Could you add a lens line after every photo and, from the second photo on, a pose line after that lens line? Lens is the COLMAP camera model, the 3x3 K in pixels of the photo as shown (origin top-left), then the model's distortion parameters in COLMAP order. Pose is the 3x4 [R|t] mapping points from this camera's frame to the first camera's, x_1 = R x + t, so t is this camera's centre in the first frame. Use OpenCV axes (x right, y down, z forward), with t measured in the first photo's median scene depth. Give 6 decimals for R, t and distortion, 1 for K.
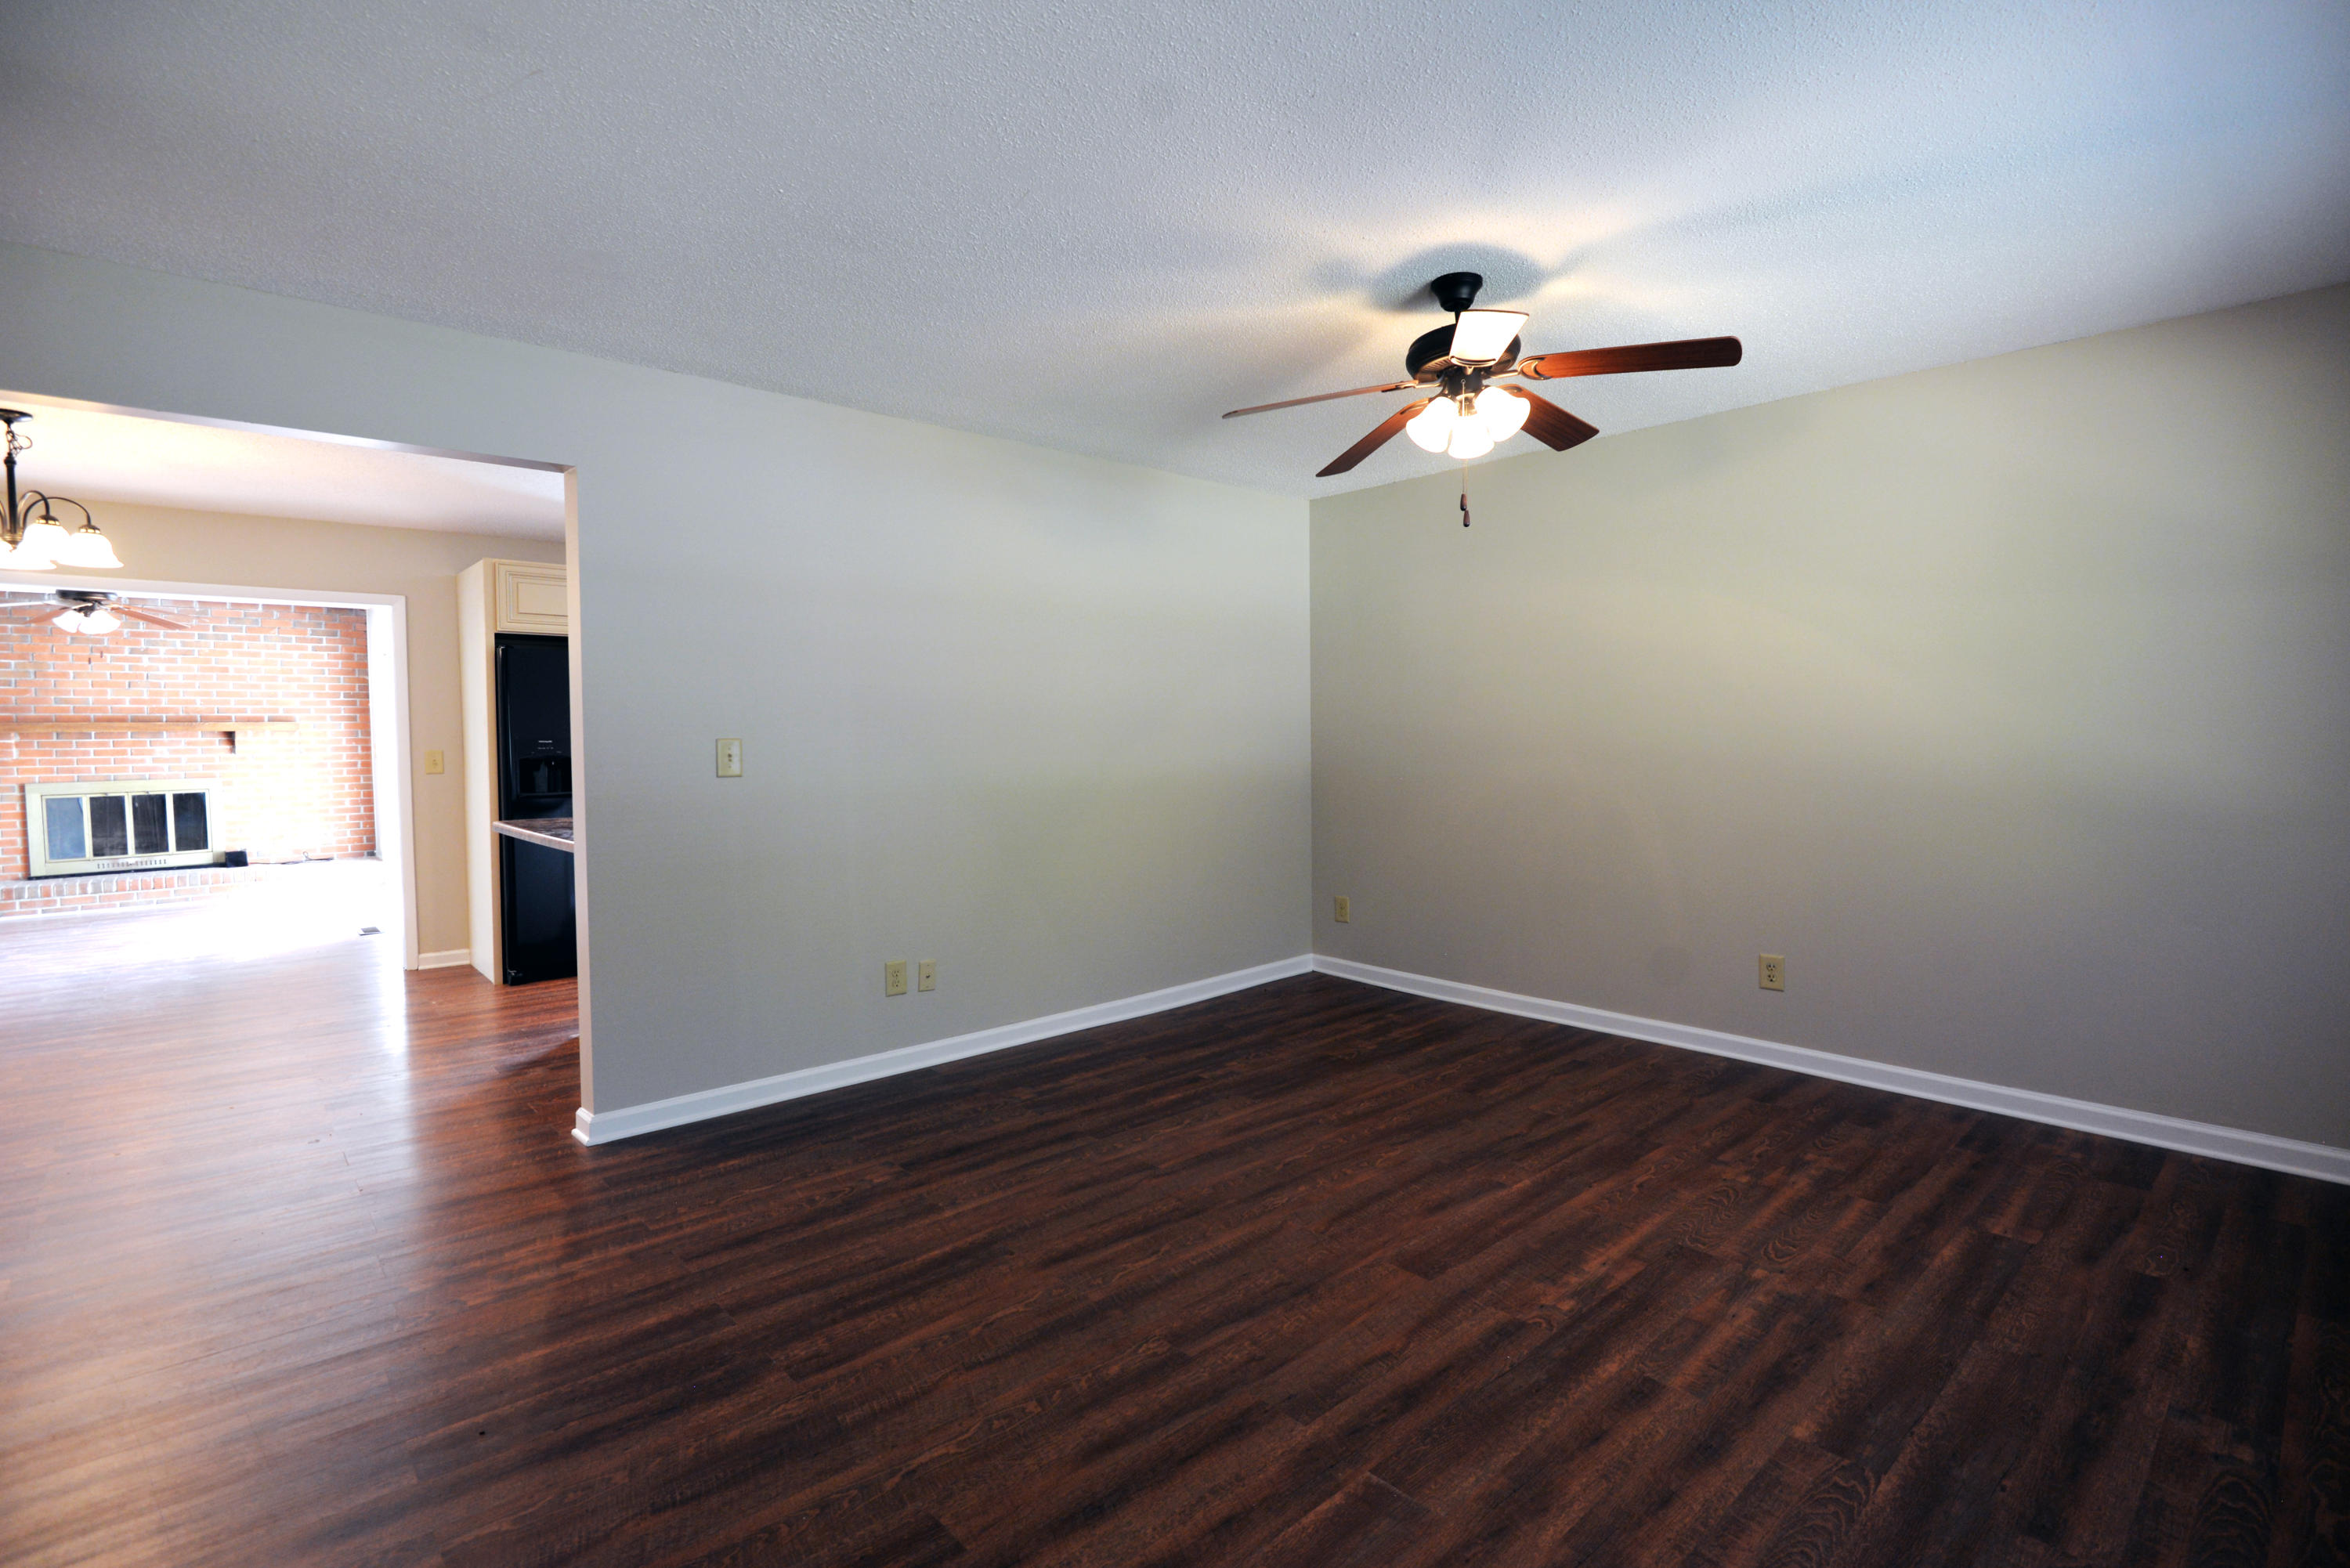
lens RADIAL K [[1076.4, 0, 1158.0], [0, 1076.4, 775.0], [0, 0, 1]] dist [-0.007574, -0.005736]
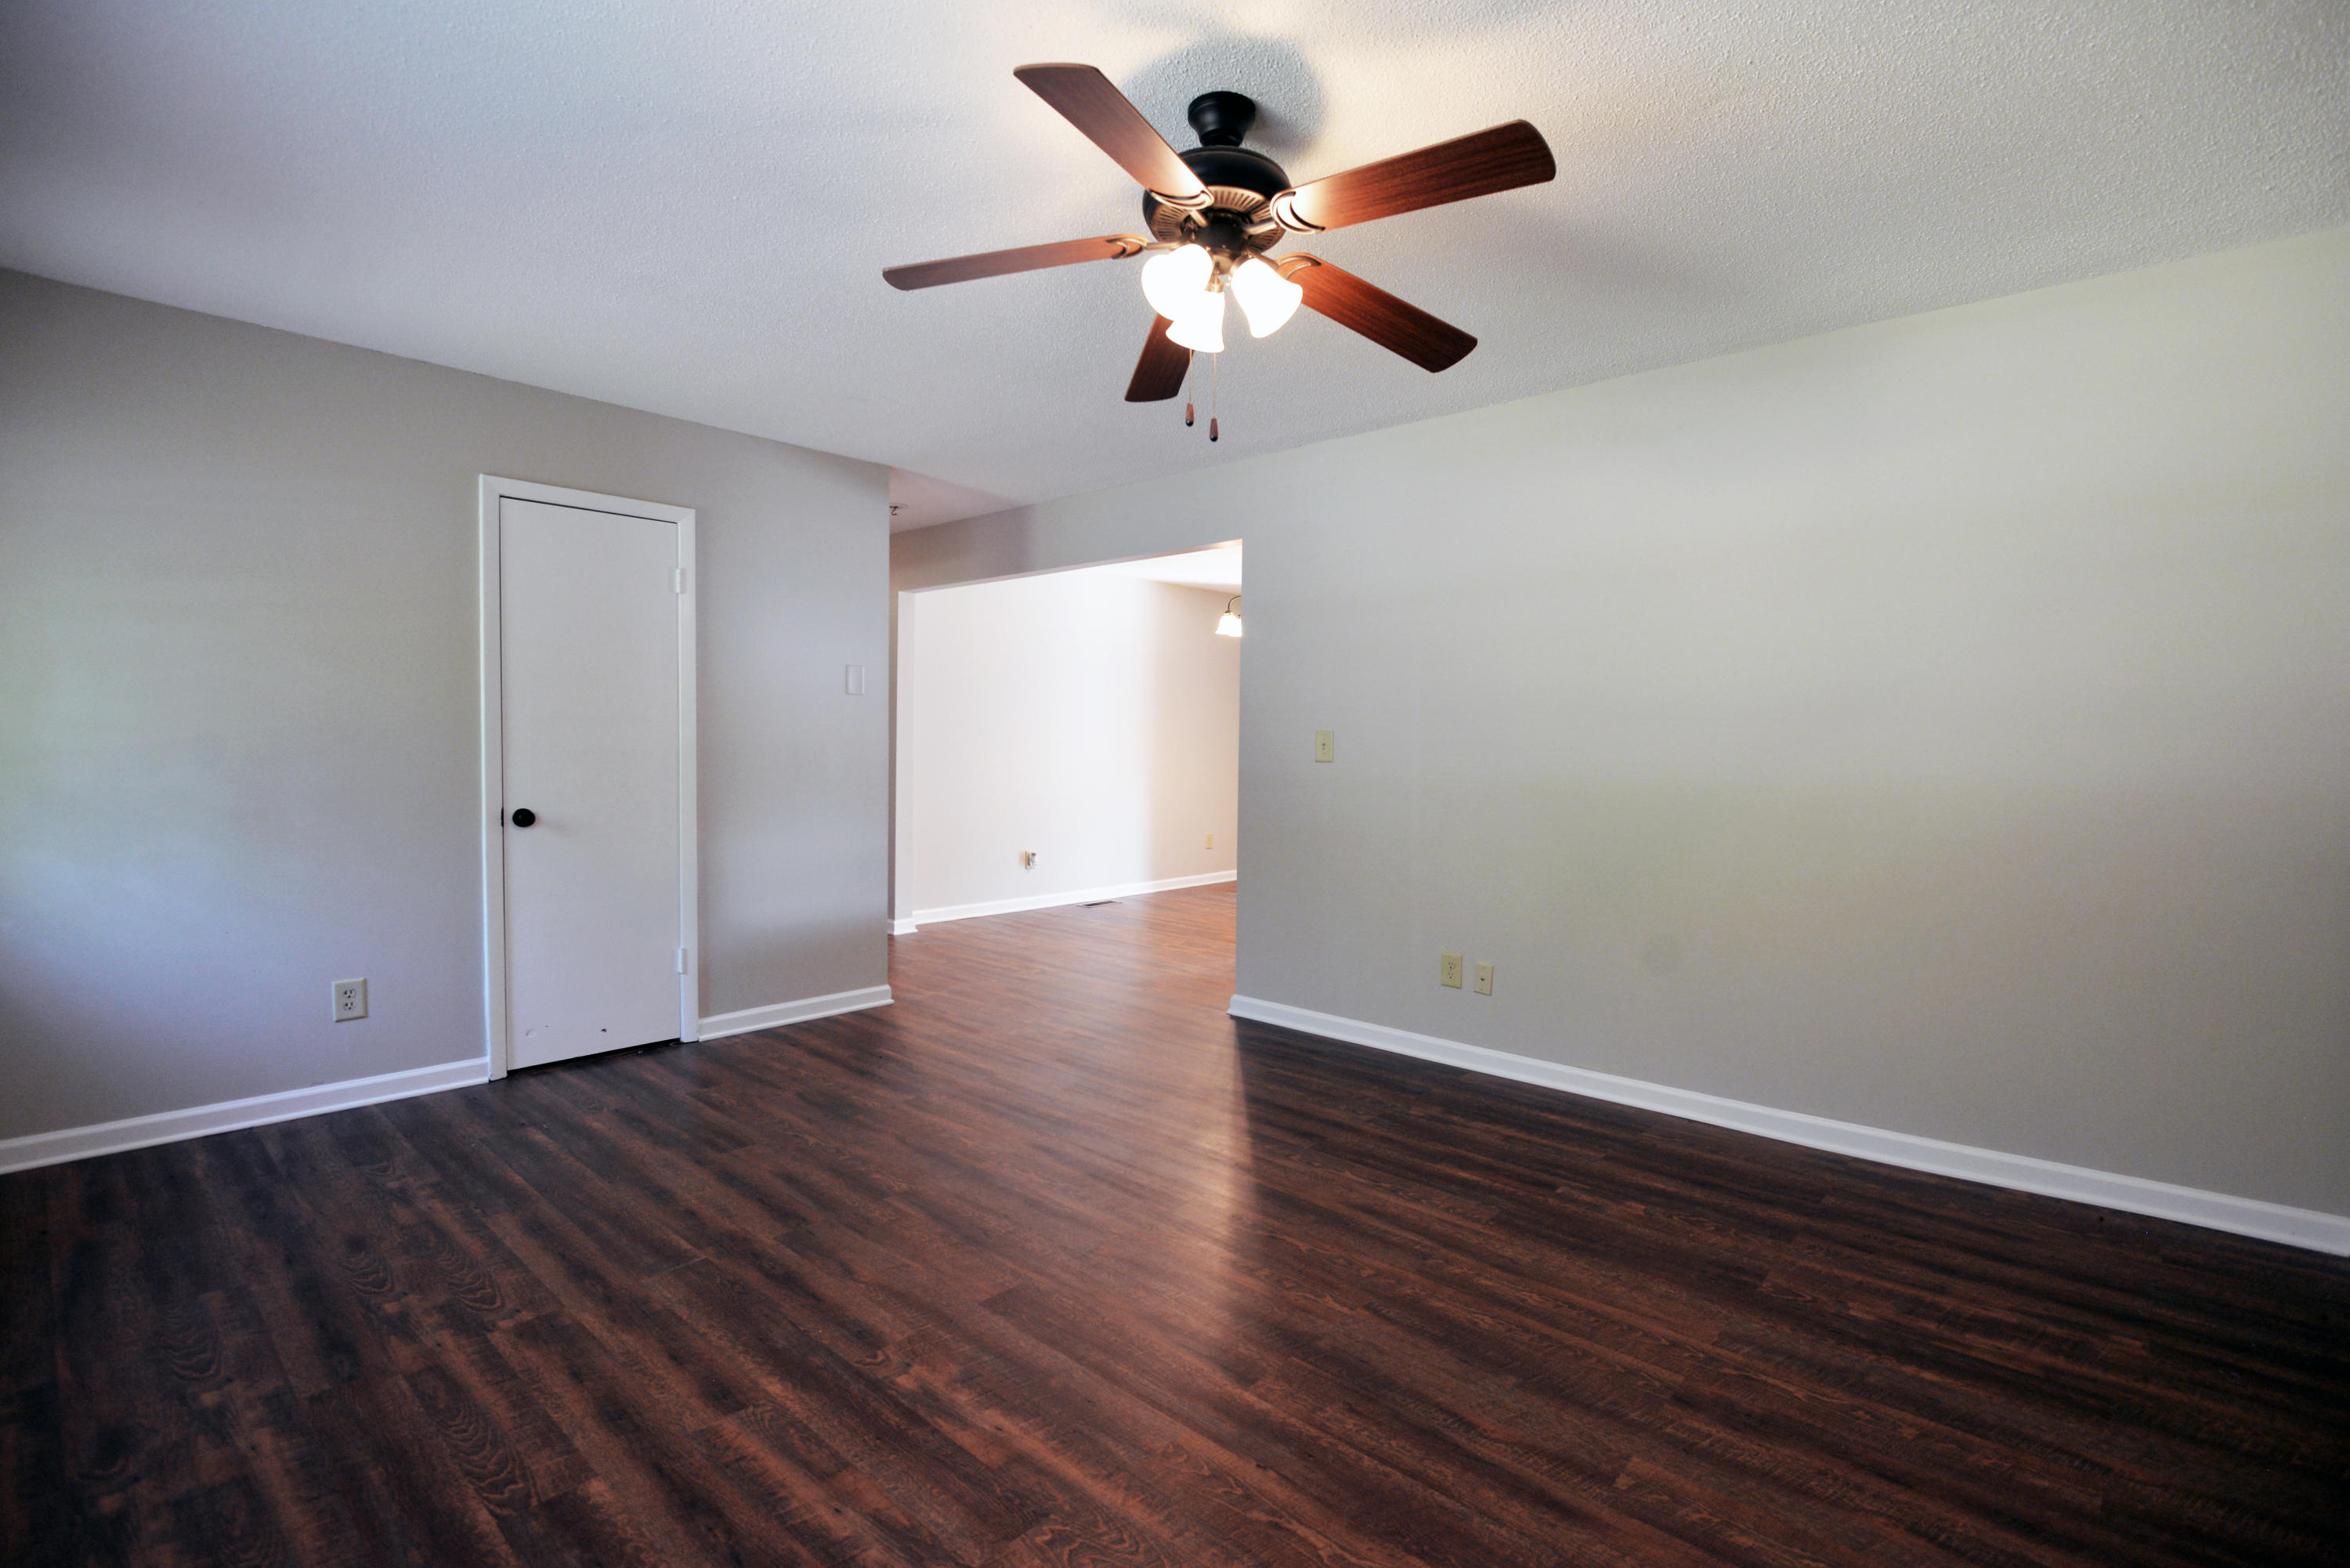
lens RADIAL K [[1076.4, 0, 1199.9], [0, 1076.4, 769.0], [0, 0, 1]] dist [-0.007574, -0.005736]
pose [[0.122838, 0.038074, -0.991696, 0.852973], [-0.046330, 0.998394, 0.032593, -0.023352], [0.991345, 0.041942, 0.124404, 0.759700]]
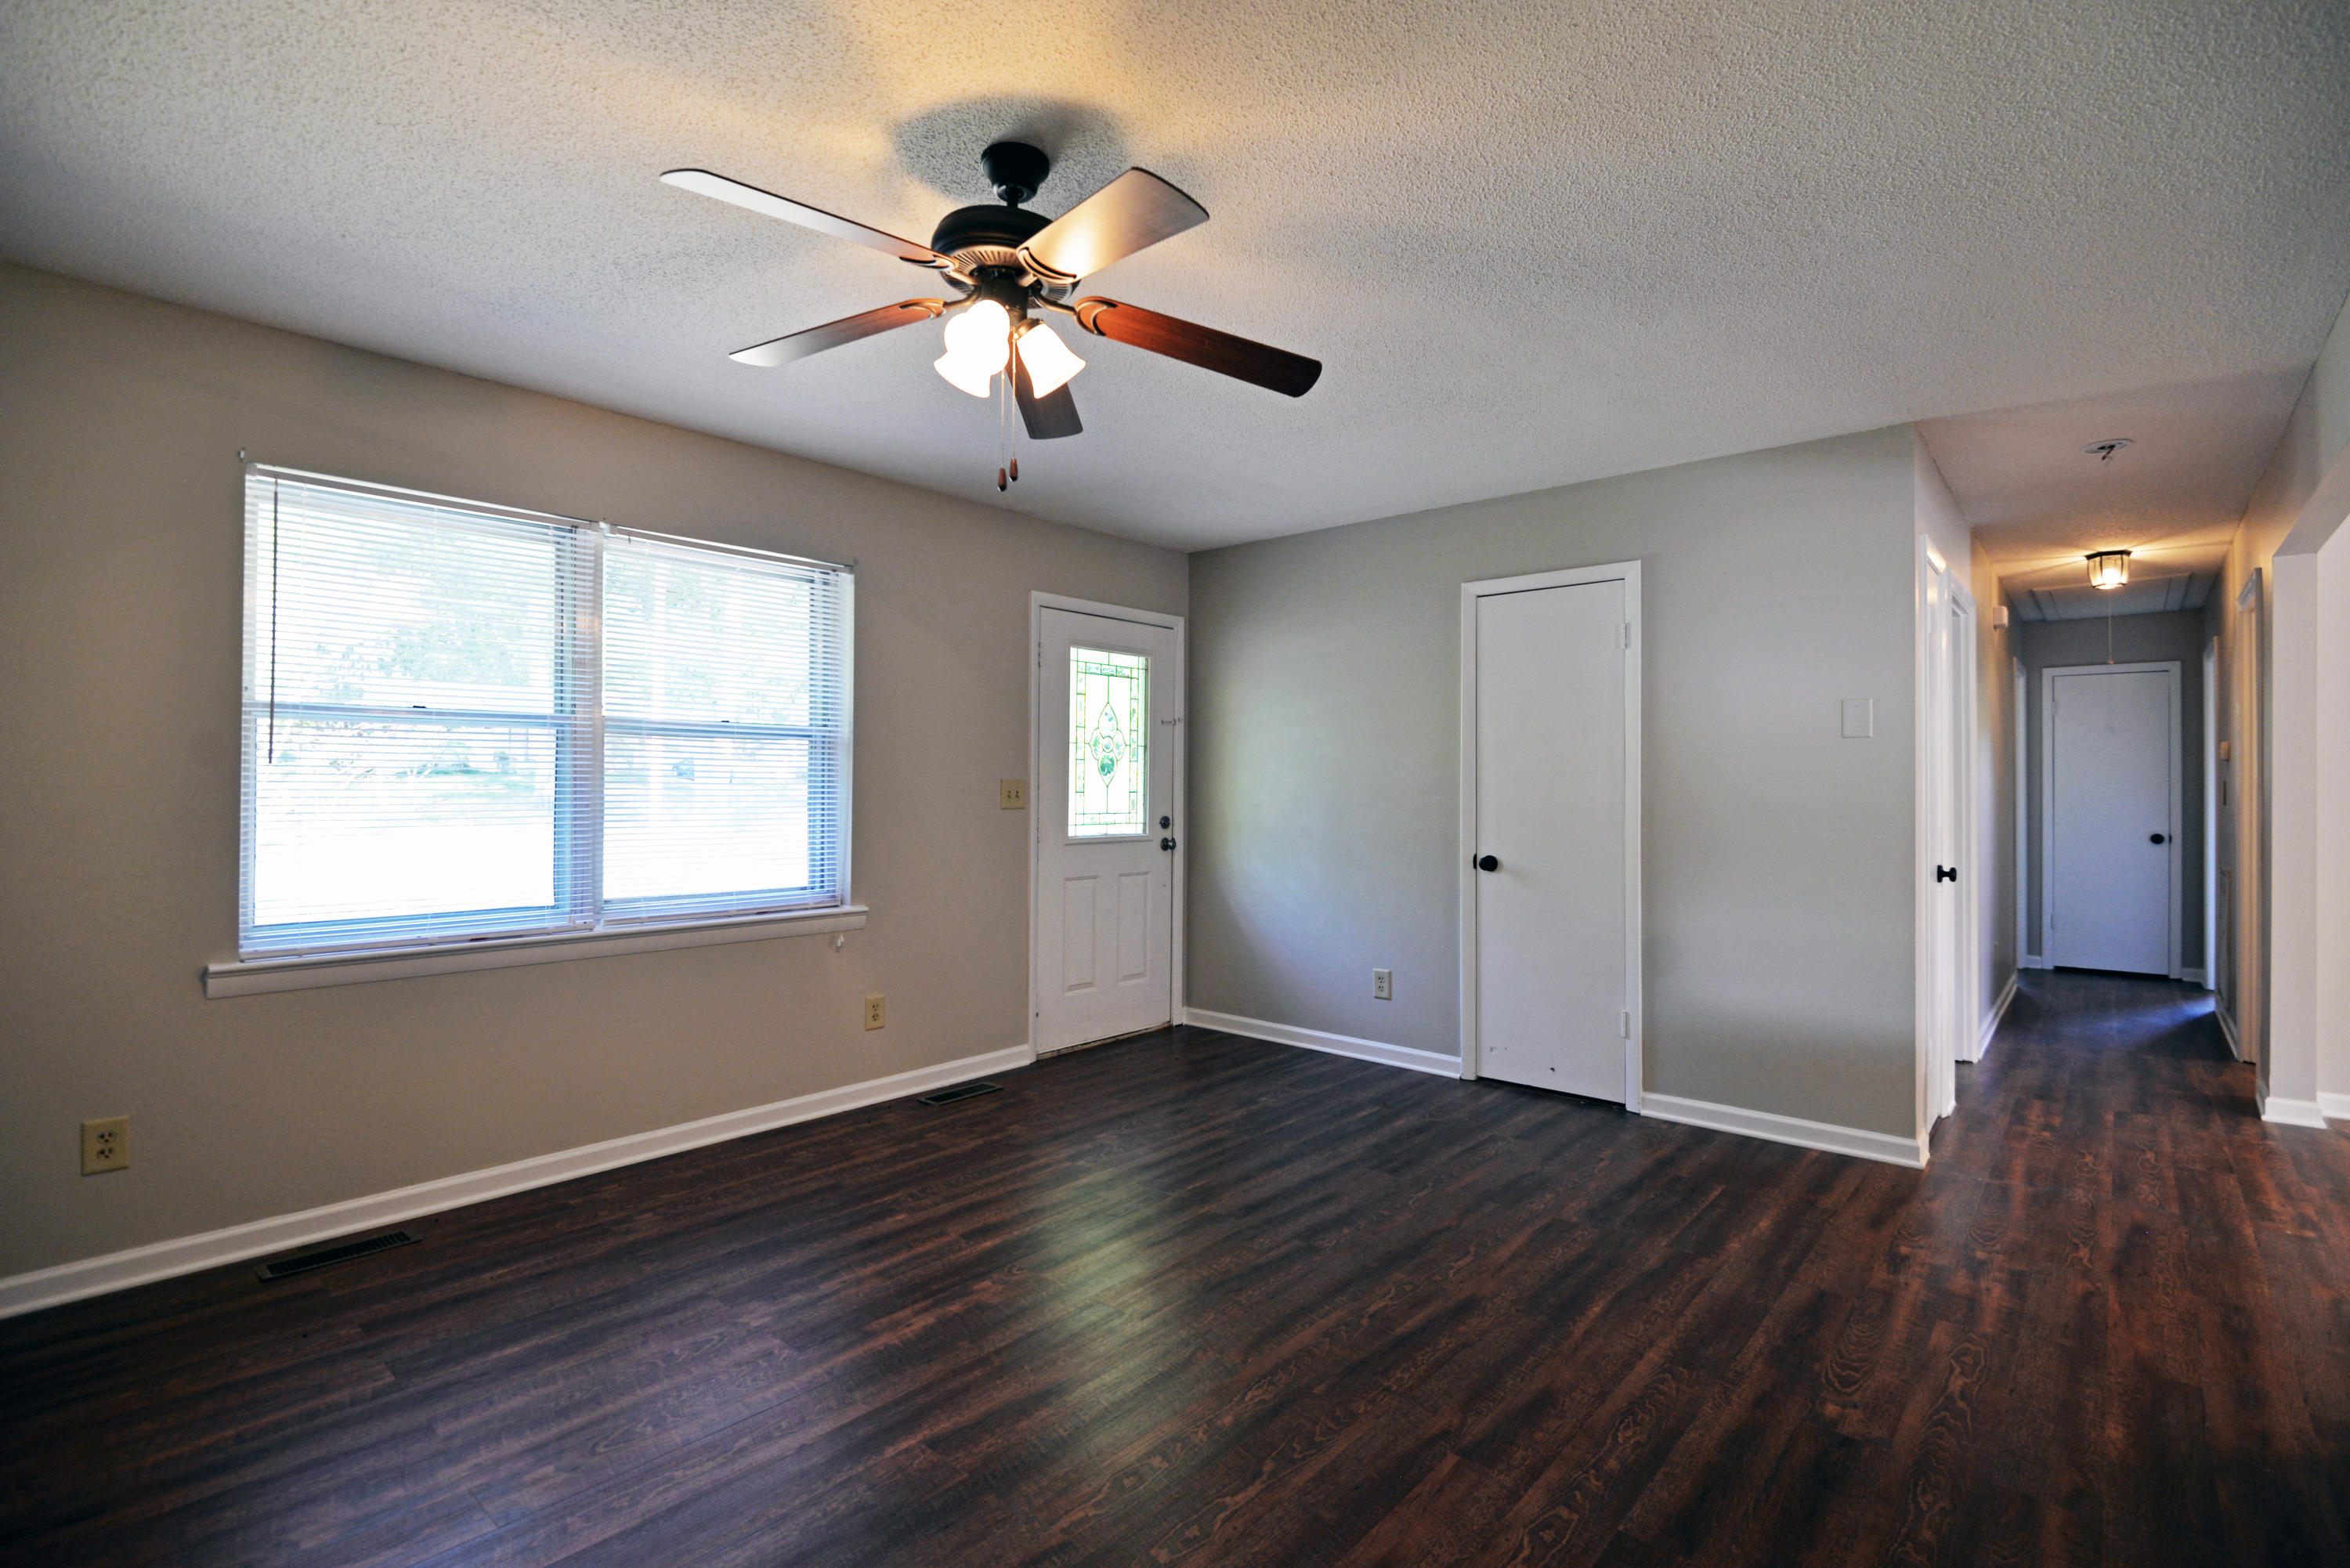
lens RADIAL K [[1076.4, 0, 1162.3], [0, 1076.4, 794.3], [0, 0, 1]] dist [-0.007574, -0.005736]
pose [[-0.992929, 0.007589, -0.118464, 0.222044], [0.002988, 0.999236, 0.038967, -0.041586], [0.118669, 0.038338, -0.992193, 1.452142]]
